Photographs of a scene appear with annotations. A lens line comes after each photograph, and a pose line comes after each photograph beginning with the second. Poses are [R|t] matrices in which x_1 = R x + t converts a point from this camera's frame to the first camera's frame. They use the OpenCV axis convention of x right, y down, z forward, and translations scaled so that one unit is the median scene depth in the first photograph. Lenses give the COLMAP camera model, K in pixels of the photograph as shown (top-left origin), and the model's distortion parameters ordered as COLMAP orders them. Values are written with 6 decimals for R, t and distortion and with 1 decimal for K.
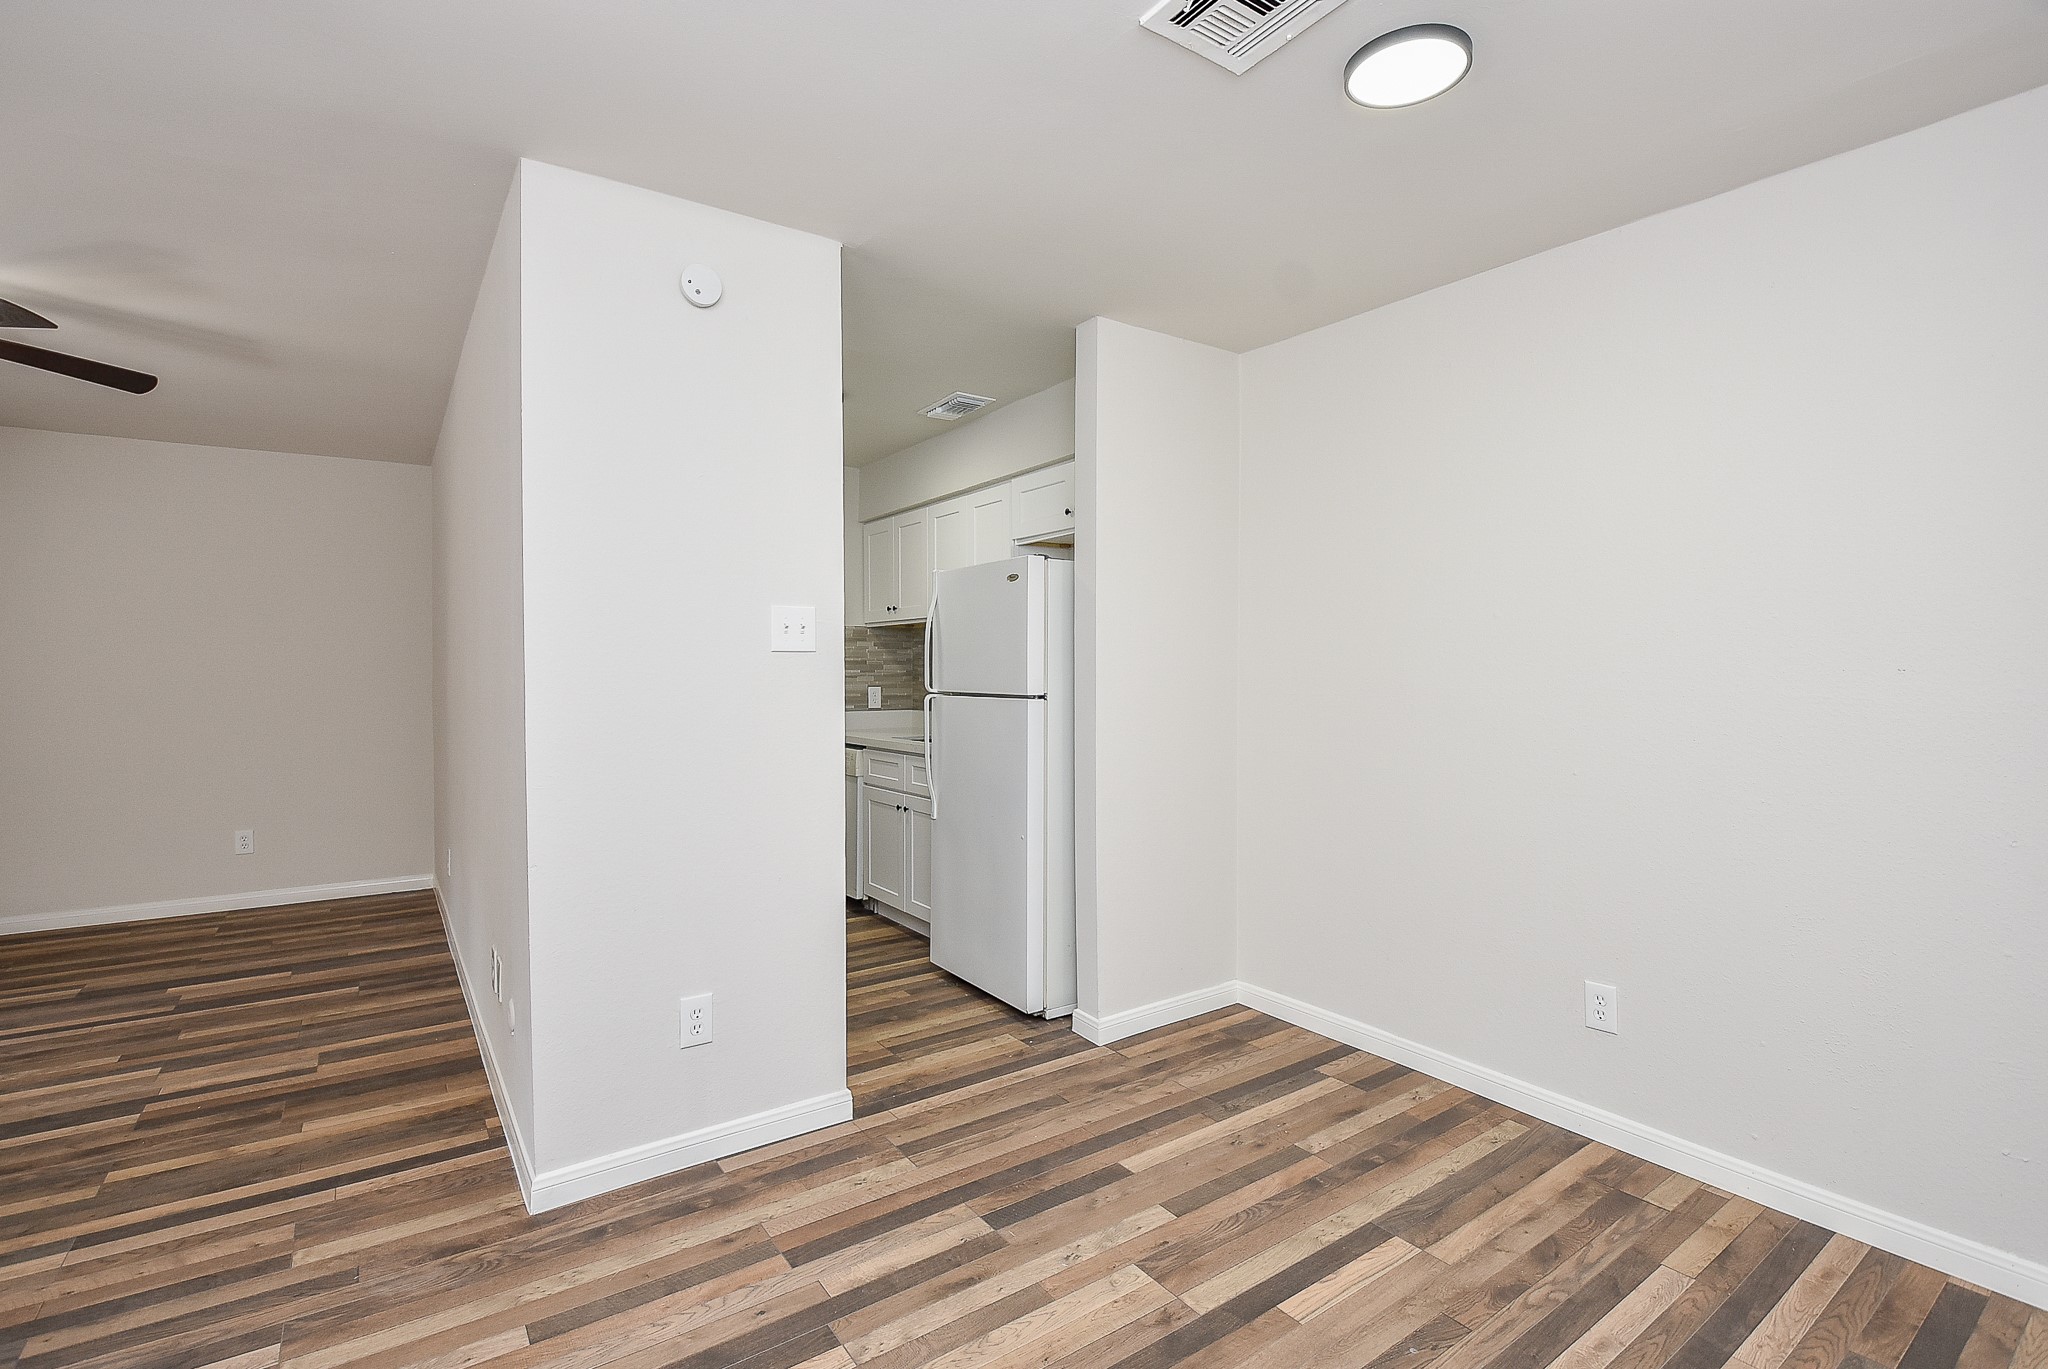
lens RADIAL K [[925.1, 0, 1019.2], [0, 925.1, 679.4], [0, 0, 1]] dist [-0.000551, -0.014328]
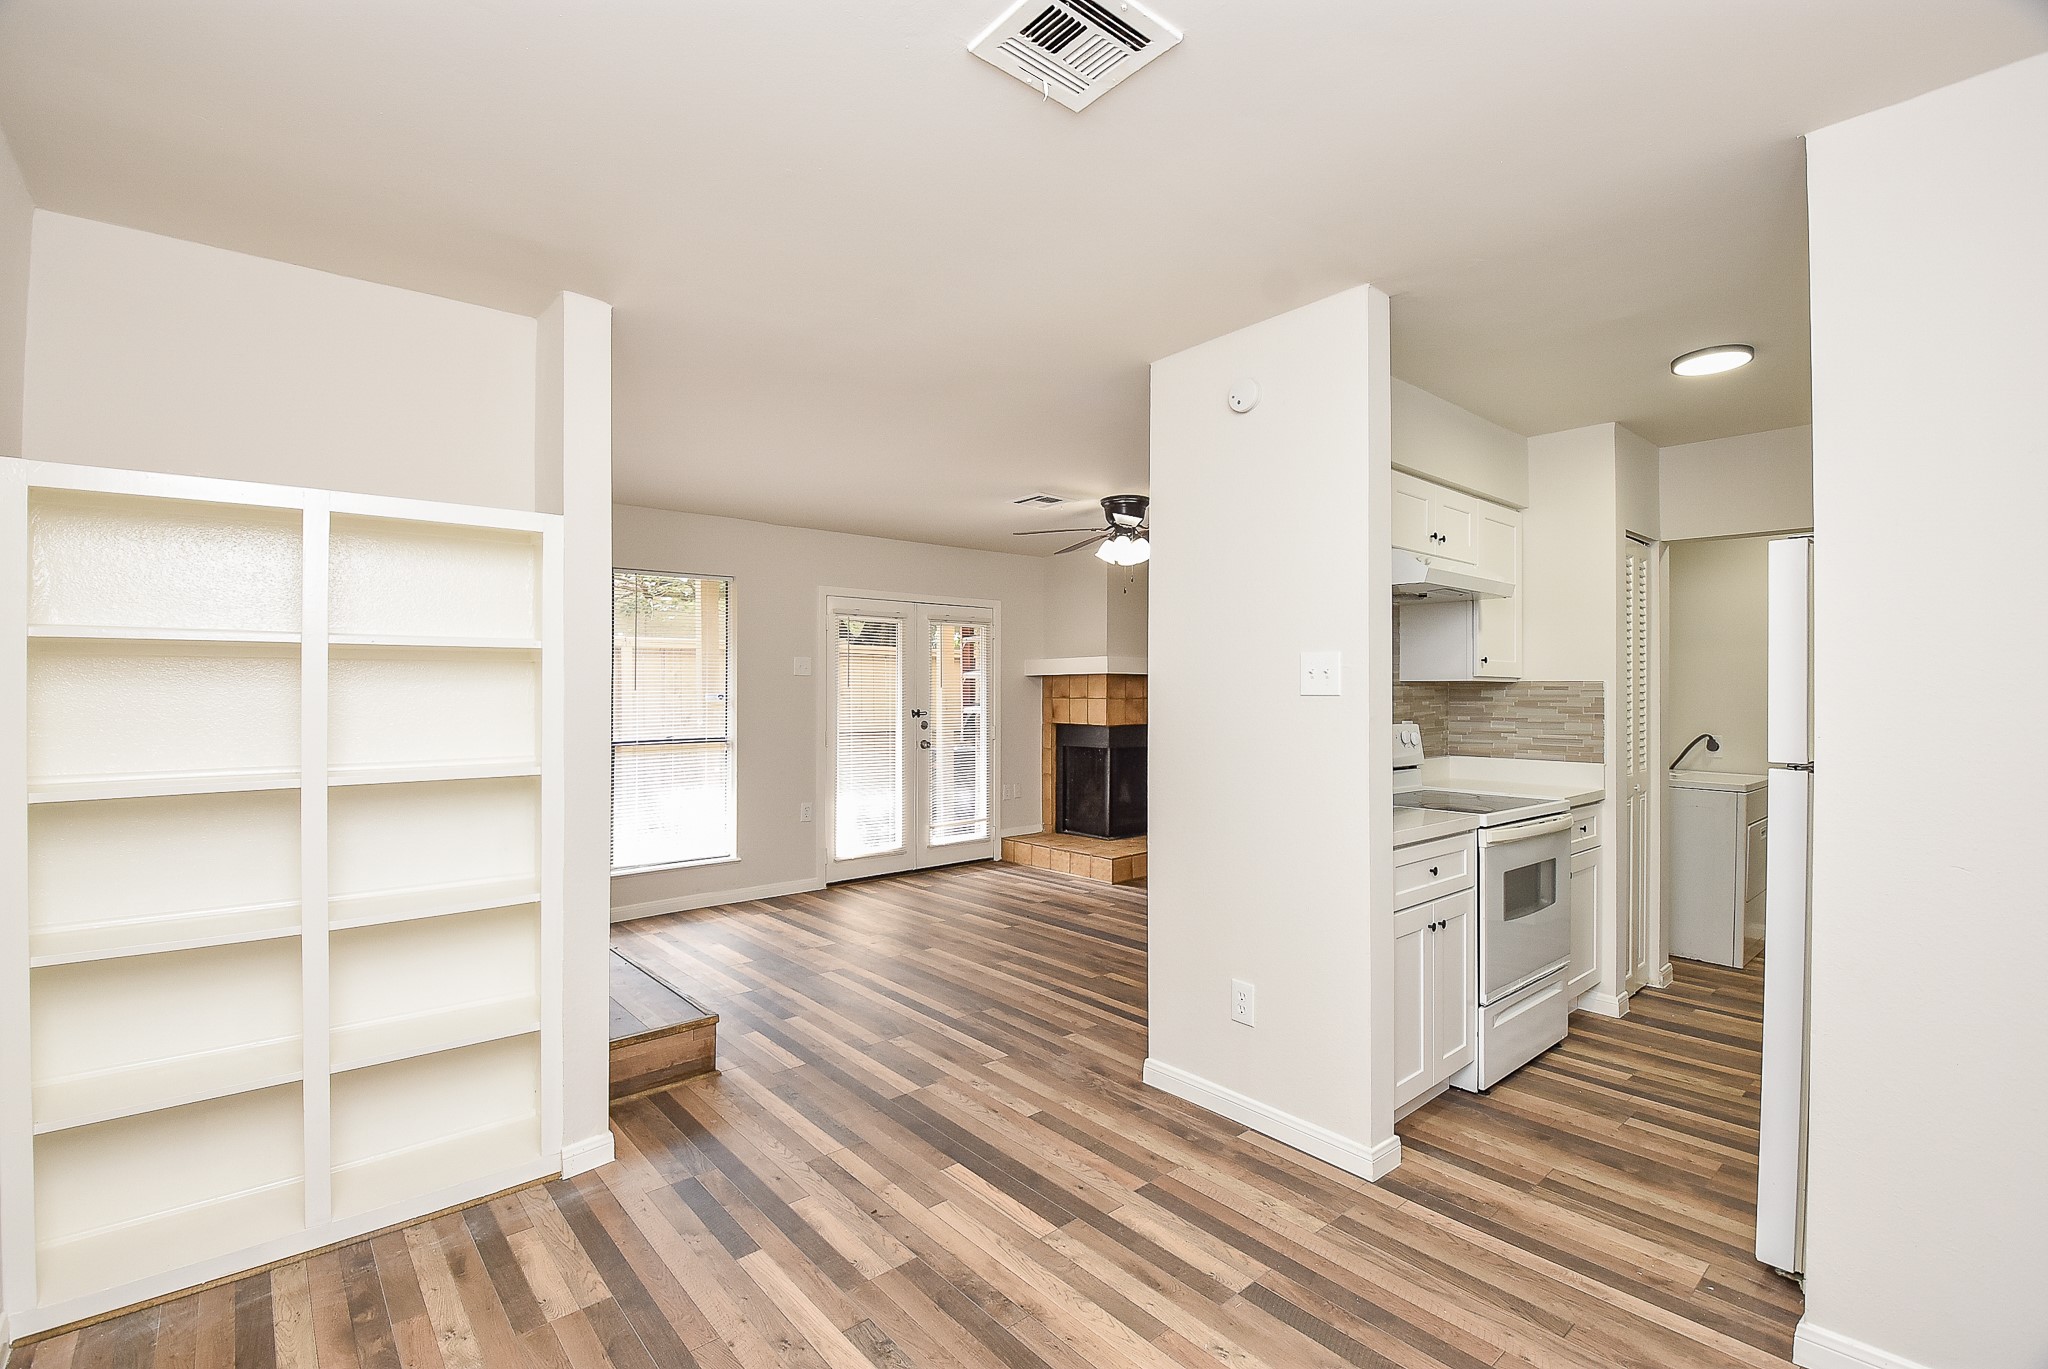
lens RADIAL K [[902.5, 0, 1004.6], [0, 902.5, 681.4], [0, 0, 1]] dist [-0.000100, -0.018190]
pose [[0.089777, -0.004782, -0.995950, 0.704485], [-0.017715, 0.999823, -0.006397, -0.031865], [0.995804, 0.018218, 0.089676, 0.514238]]
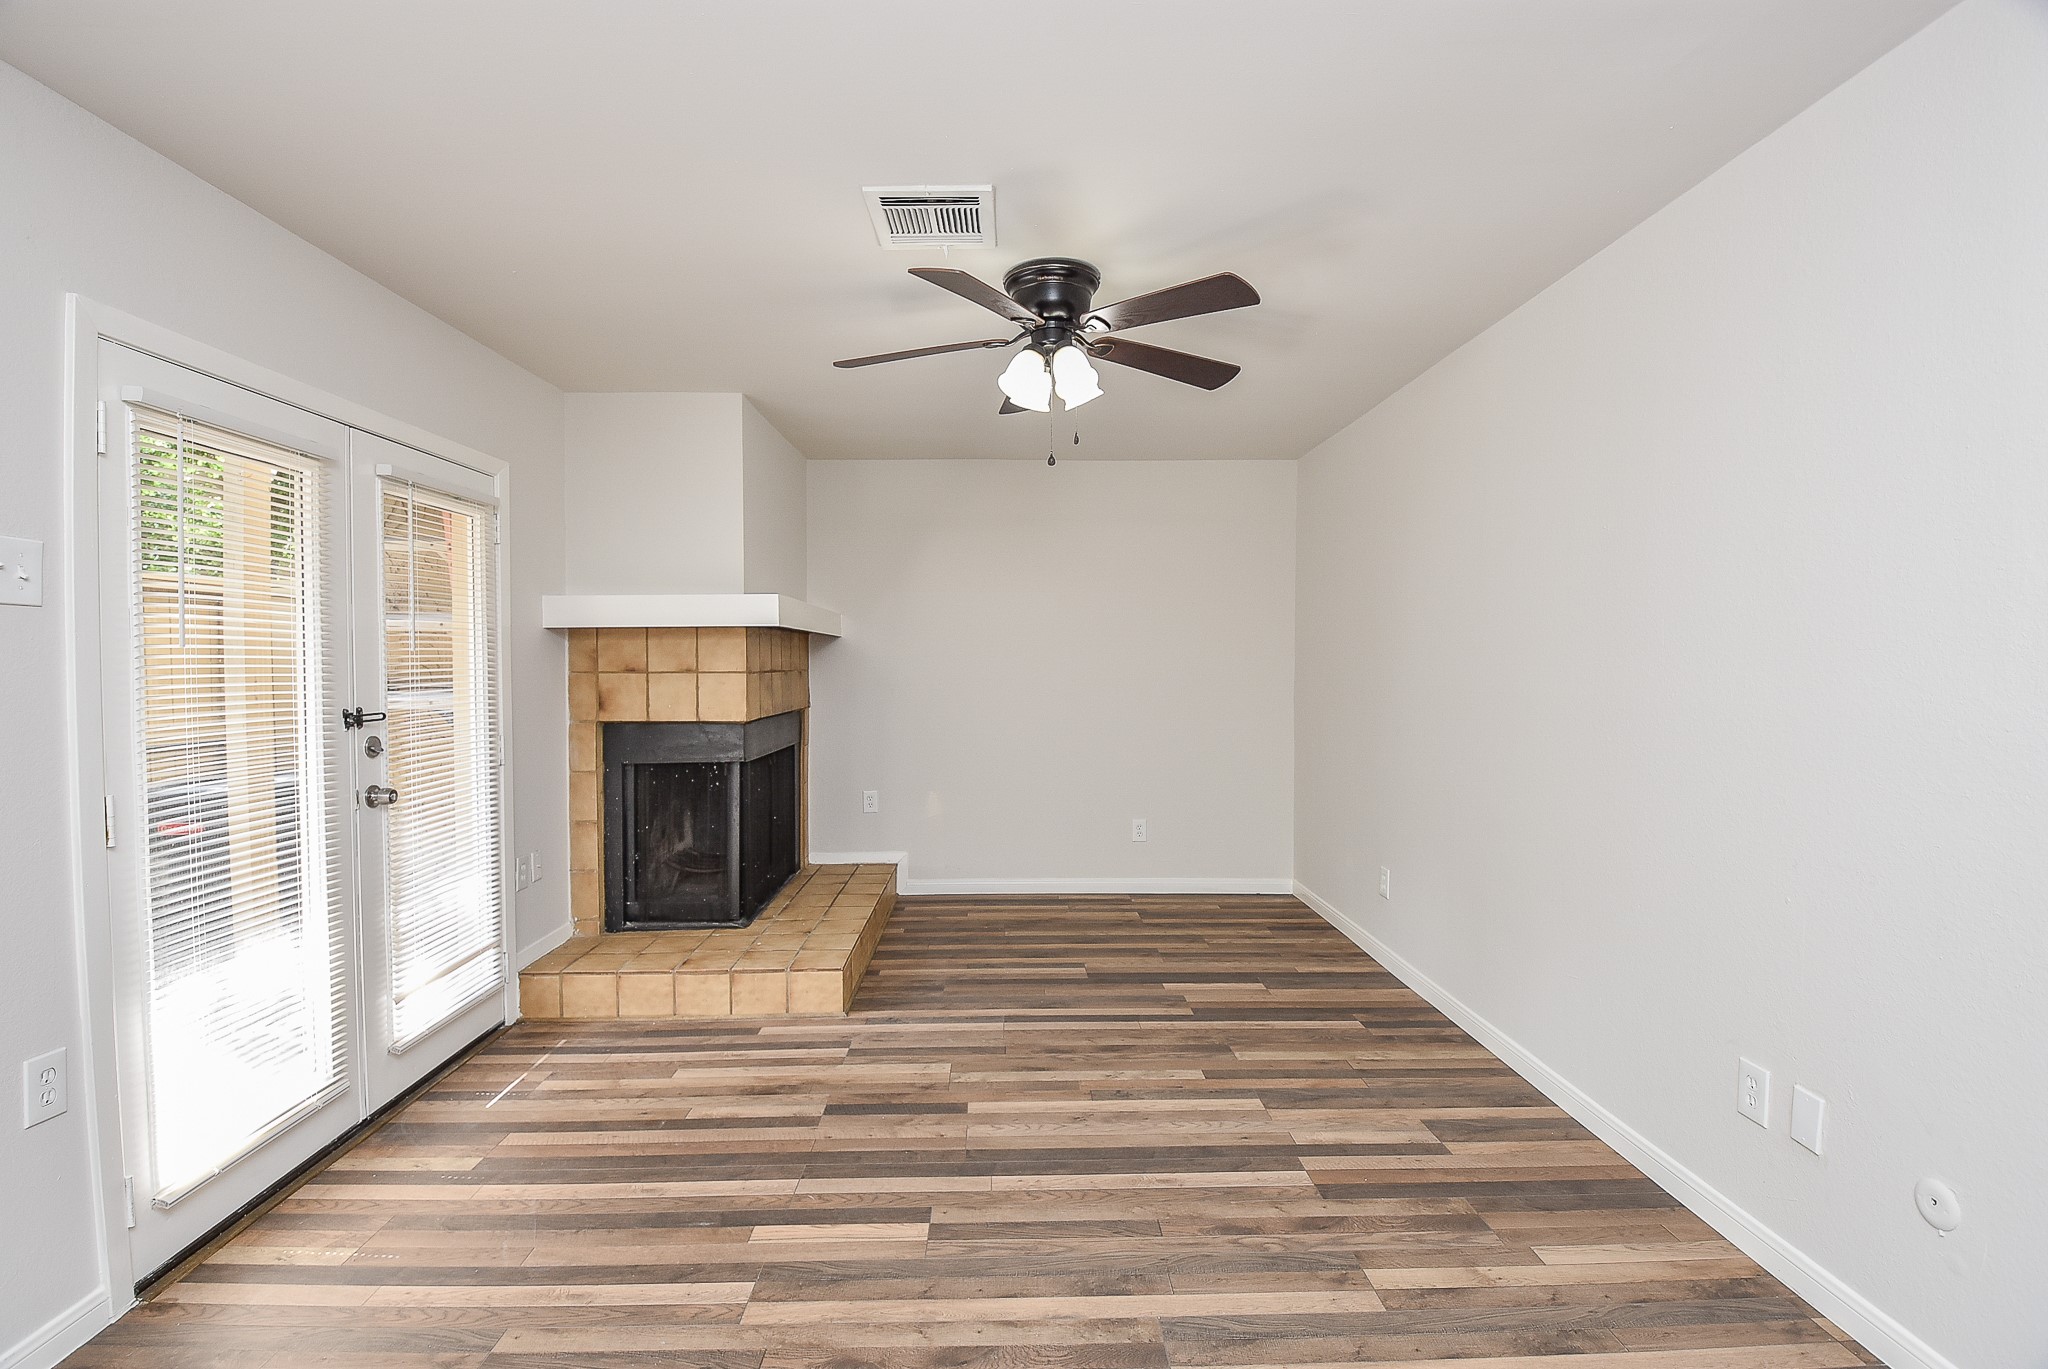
lens RADIAL K [[912.2, 0, 1013.6], [0, 912.2, 674.8], [0, 0, 1]] dist [0.051197, -0.062301]
pose [[0.828178, 0.013488, -0.560303, -0.686402], [-0.010442, 0.999908, 0.008637, -0.017330], [0.560368, -0.001302, 0.828243, 0.079034]]
